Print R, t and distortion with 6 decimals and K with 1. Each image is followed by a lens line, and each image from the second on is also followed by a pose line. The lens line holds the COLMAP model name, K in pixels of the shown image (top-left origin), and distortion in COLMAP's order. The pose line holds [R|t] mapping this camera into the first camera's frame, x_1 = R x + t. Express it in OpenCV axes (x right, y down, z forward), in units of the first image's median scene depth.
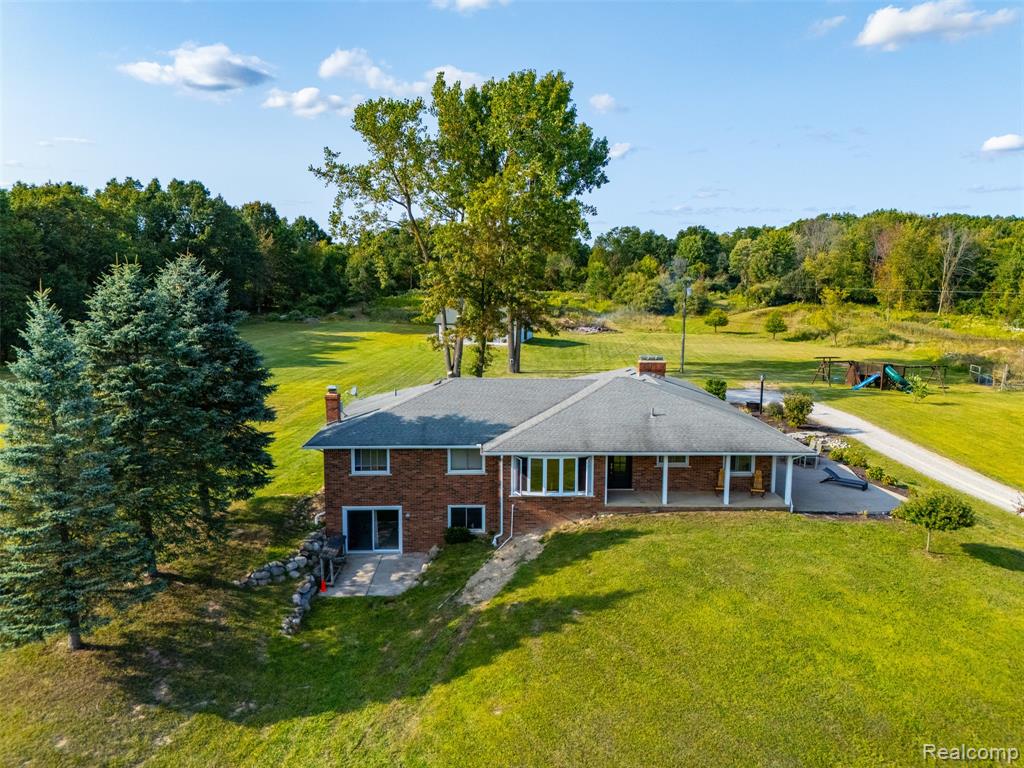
lens RADIAL K [[749.9, 0, 512.0], [0, 749.9, 384.0], [0, 0, 1]] dist [0.073357, -0.091342]
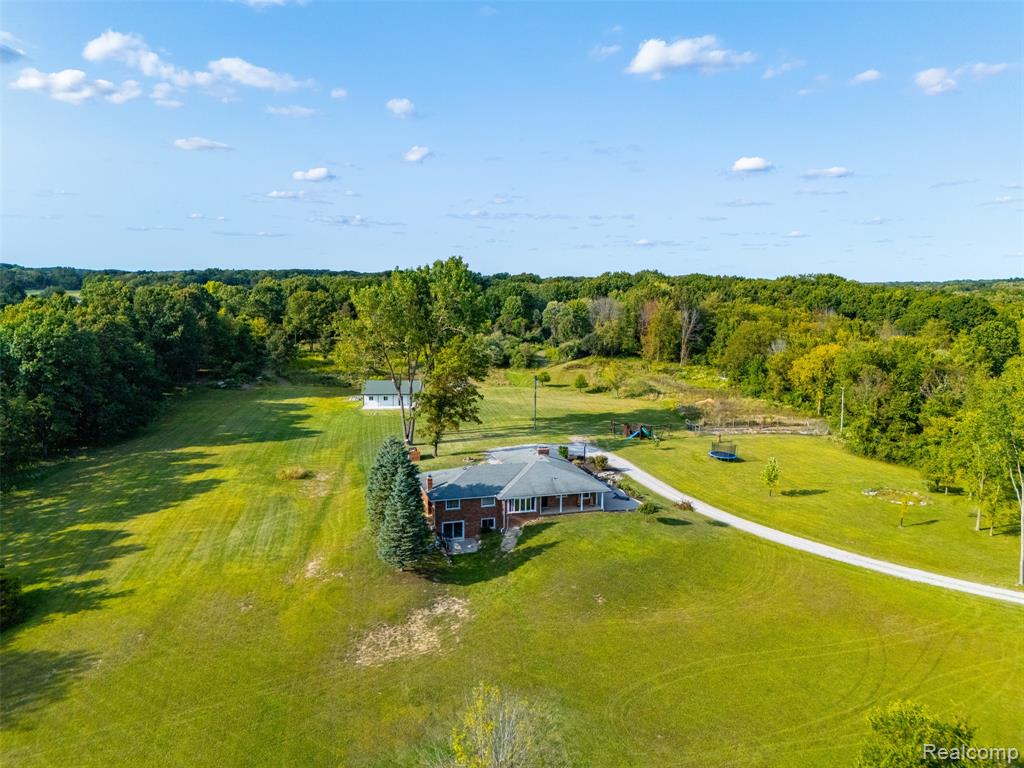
lens RADIAL K [[749.9, 0, 512.0], [0, 749.9, 384.0], [0, 0, 1]] dist [0.073357, -0.091342]
pose [[0.965921, -0.031373, 0.256928, -0.644770], [0.031514, 0.999497, 0.003567, -0.315913], [-0.256911, 0.004652, 0.966424, -1.571664]]
